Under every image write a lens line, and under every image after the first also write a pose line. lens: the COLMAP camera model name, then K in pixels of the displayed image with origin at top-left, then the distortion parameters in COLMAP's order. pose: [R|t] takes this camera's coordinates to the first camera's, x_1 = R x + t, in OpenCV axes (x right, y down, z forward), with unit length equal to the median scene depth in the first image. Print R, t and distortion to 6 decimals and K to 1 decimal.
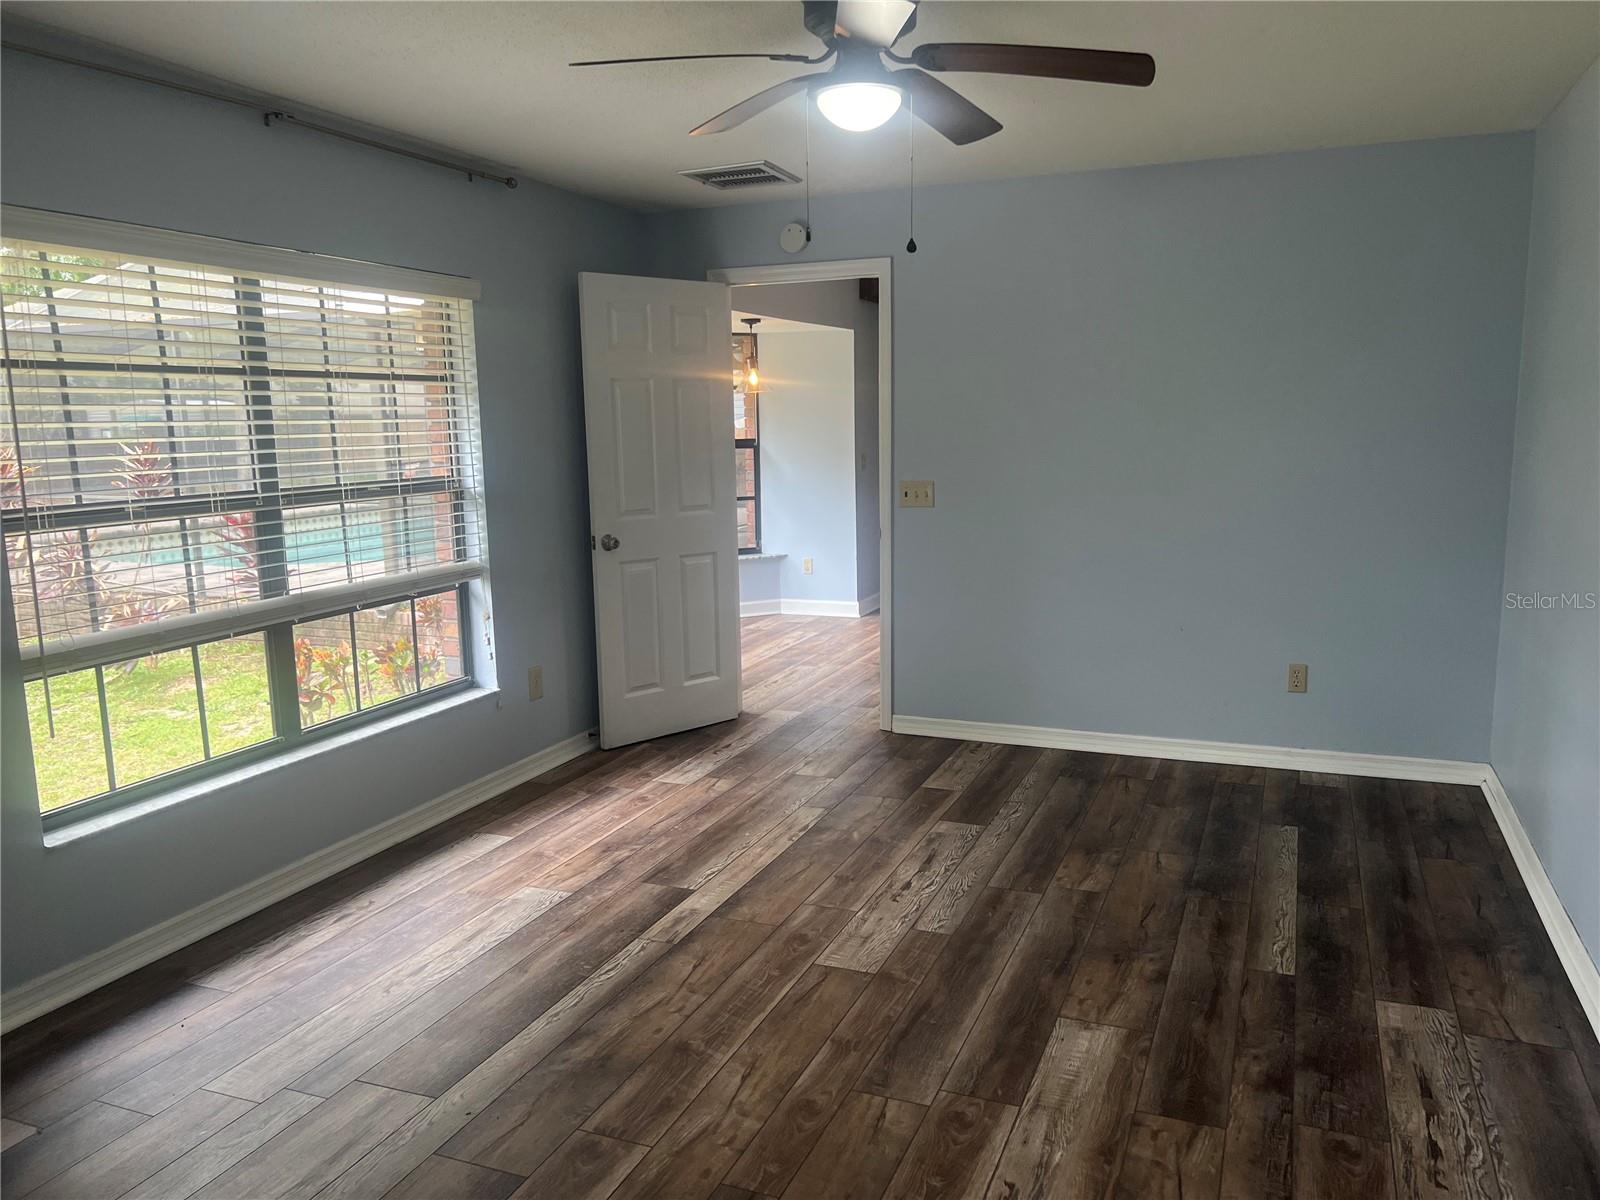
lens RADIAL K [[1204.0, 0, 805.6], [0, 1204.0, 618.7], [0, 0, 1]] dist [0.048882, -0.054144]
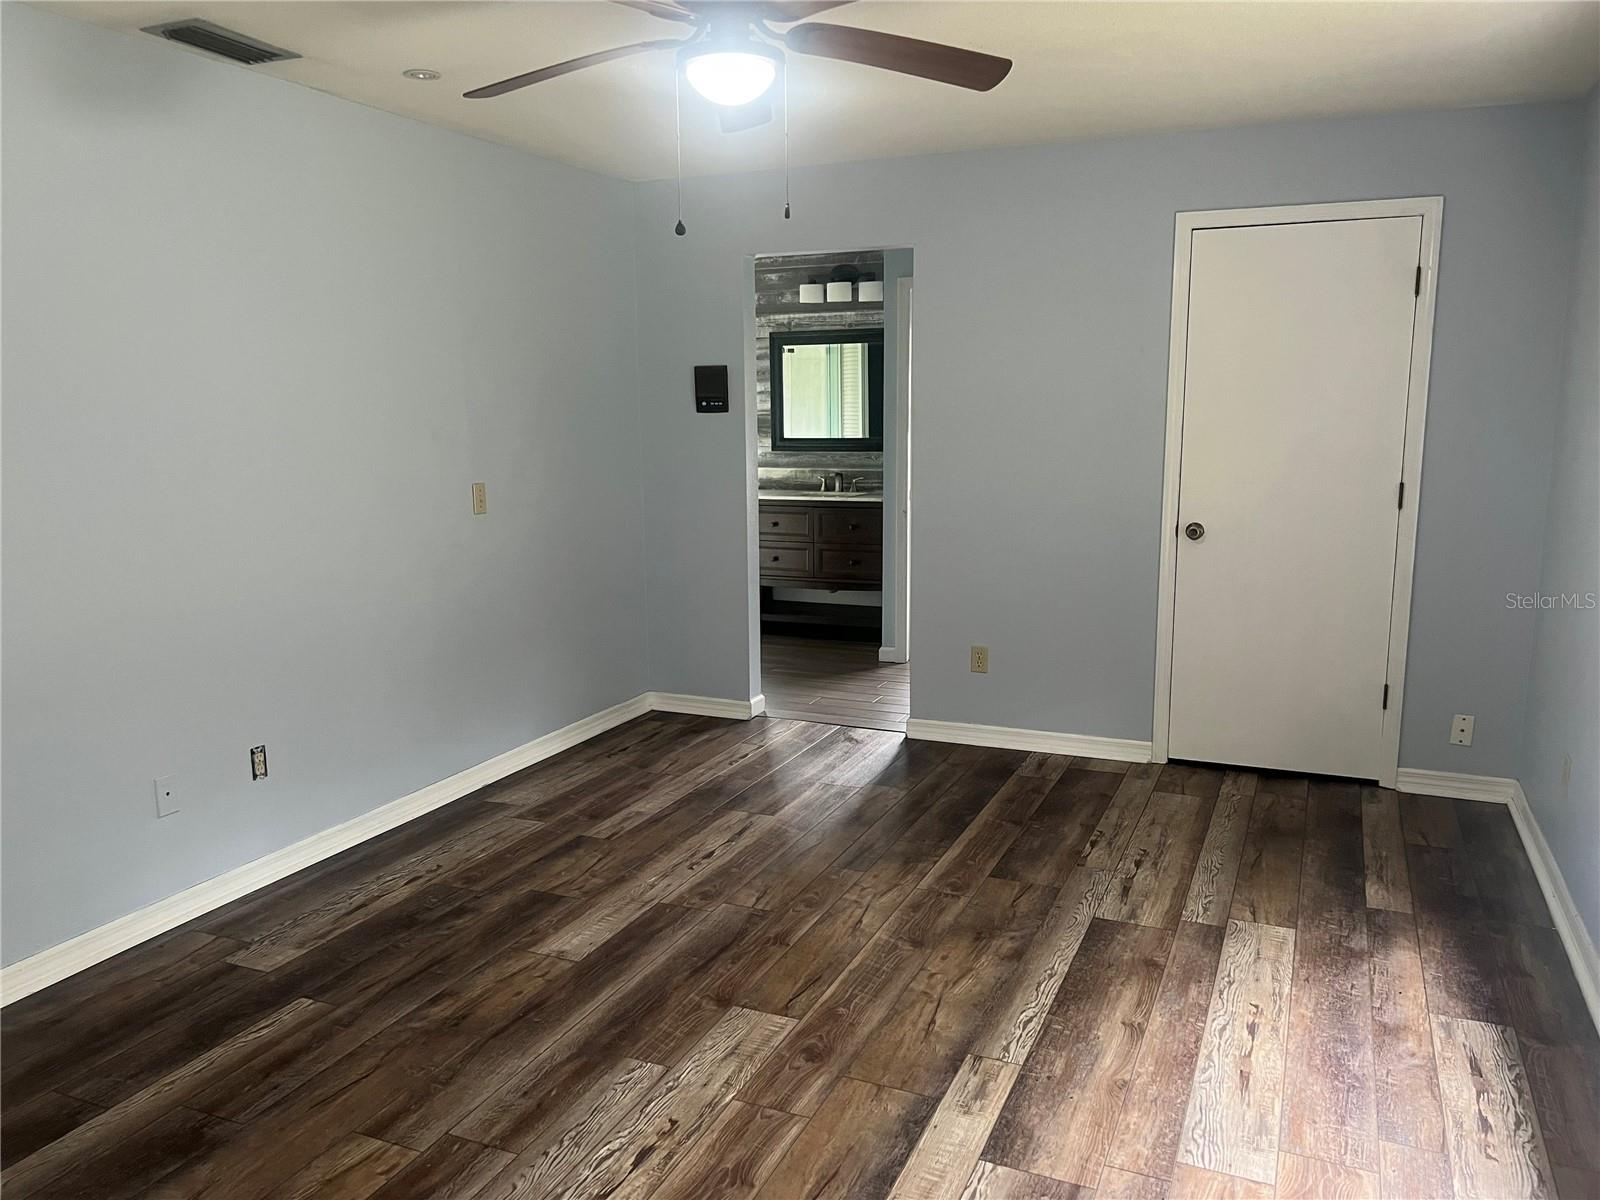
lens RADIAL K [[1204.0, 0, 805.6], [0, 1204.0, 618.7], [0, 0, 1]] dist [0.048882, -0.054144]
pose [[-0.999519, 0.020225, 0.023528, -0.025306], [0.027029, 0.939947, 0.340248, -0.301484], [-0.015234, 0.340720, -0.940041, 1.772963]]
